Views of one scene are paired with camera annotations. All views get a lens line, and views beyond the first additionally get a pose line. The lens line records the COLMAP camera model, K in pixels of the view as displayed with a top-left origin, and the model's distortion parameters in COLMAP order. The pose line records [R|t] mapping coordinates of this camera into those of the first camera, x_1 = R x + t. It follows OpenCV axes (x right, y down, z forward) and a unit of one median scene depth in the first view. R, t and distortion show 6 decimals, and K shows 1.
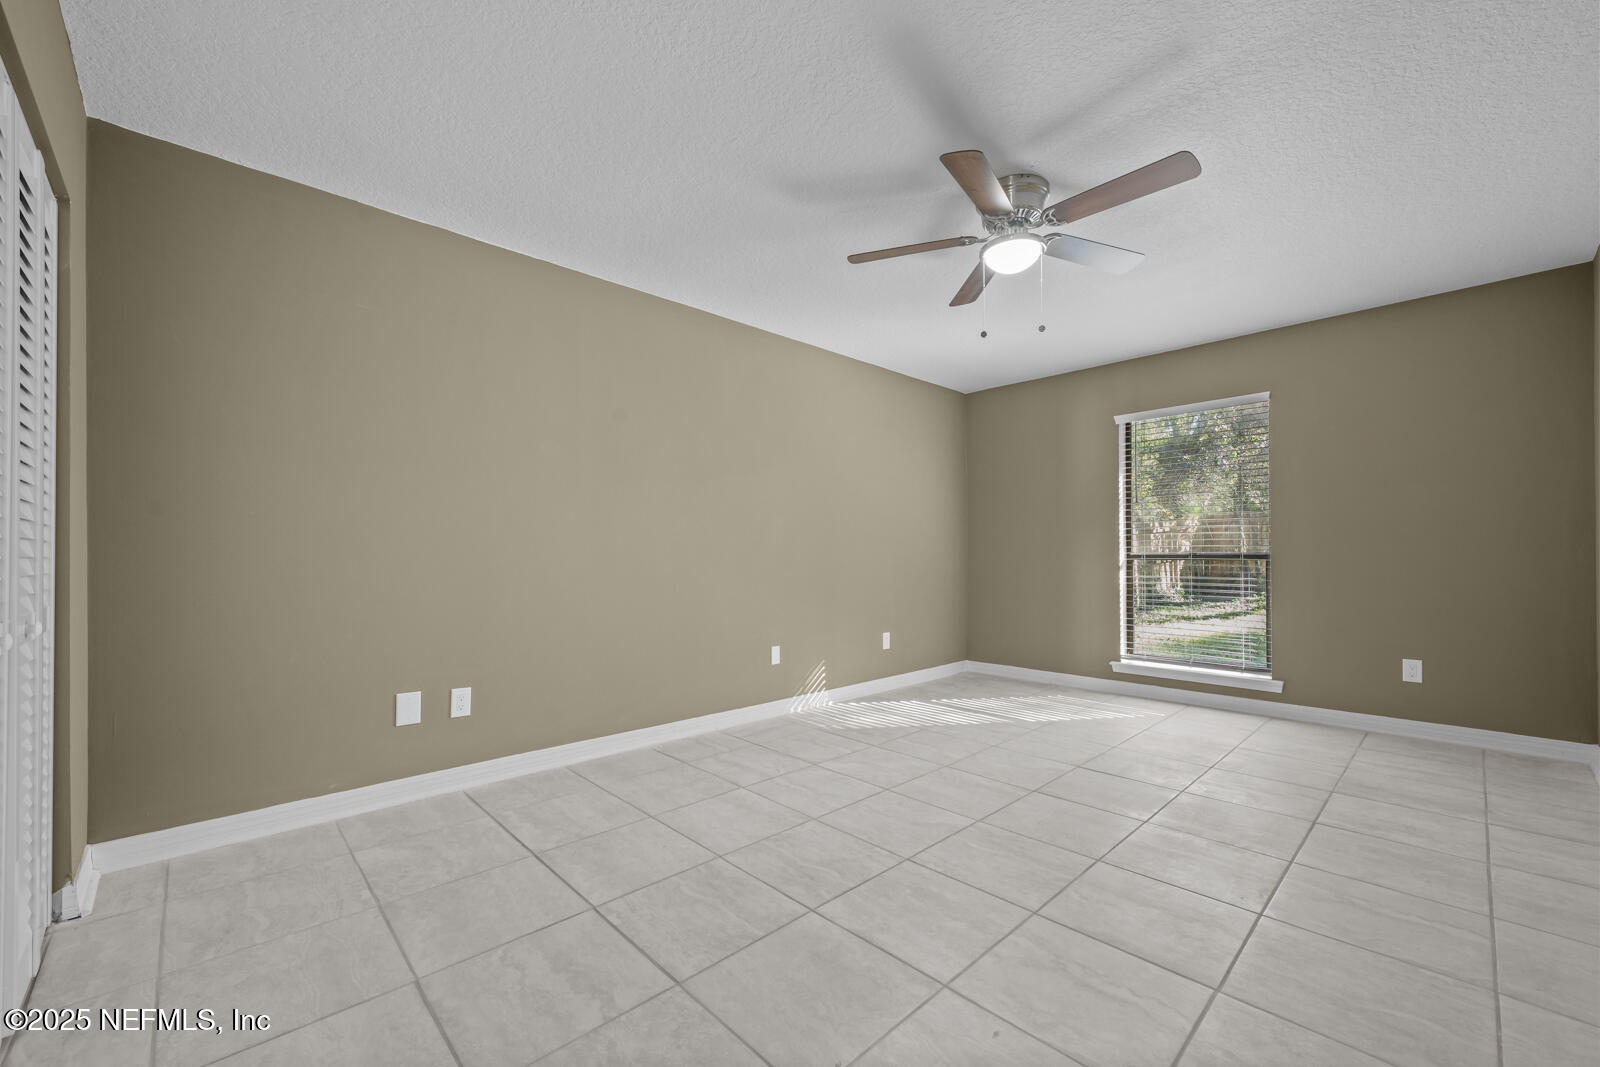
lens RADIAL K [[638.8, 0, 798.0], [0, 638.8, 542.8], [0, 0, 1]] dist [-0.001603, -0.000193]
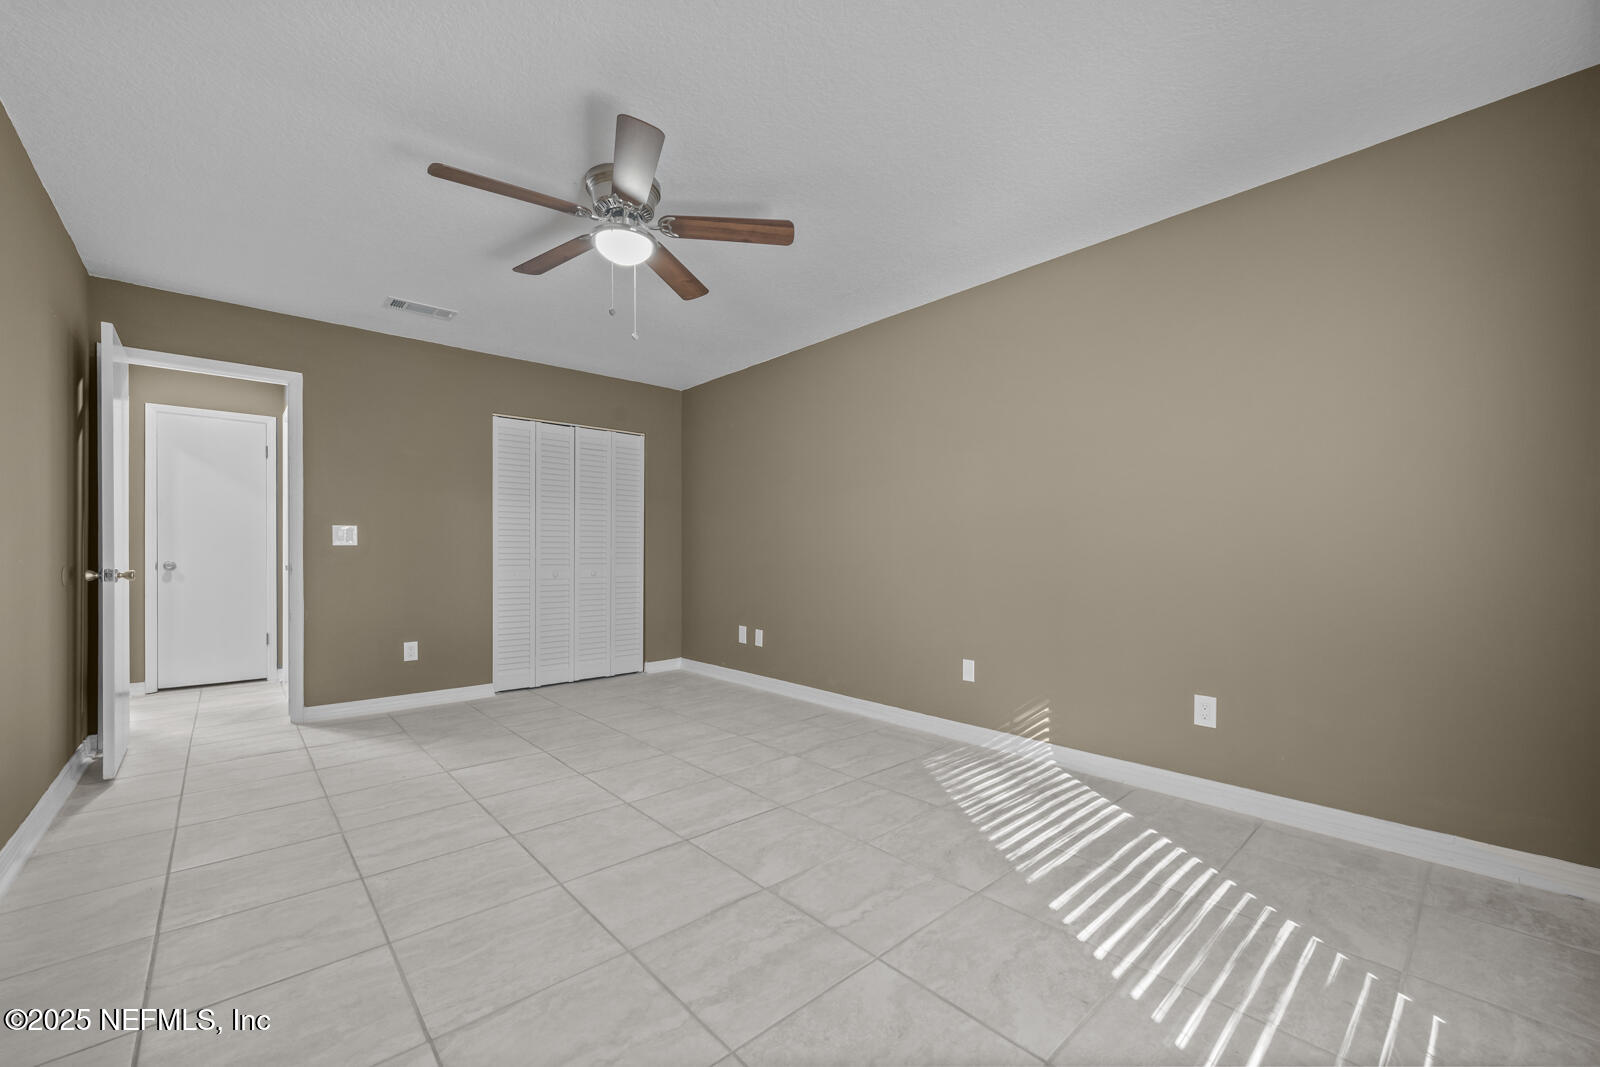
lens RADIAL K [[639.7, 0, 807.7], [0, 639.7, 549.1], [0, 0, 1]] dist [-0.001059, -0.000104]
pose [[-0.018456, -0.001740, -0.999828, 1.034644], [0.021538, 0.999766, -0.002137, 0.016532], [0.999598, -0.021574, -0.018414, 1.024624]]
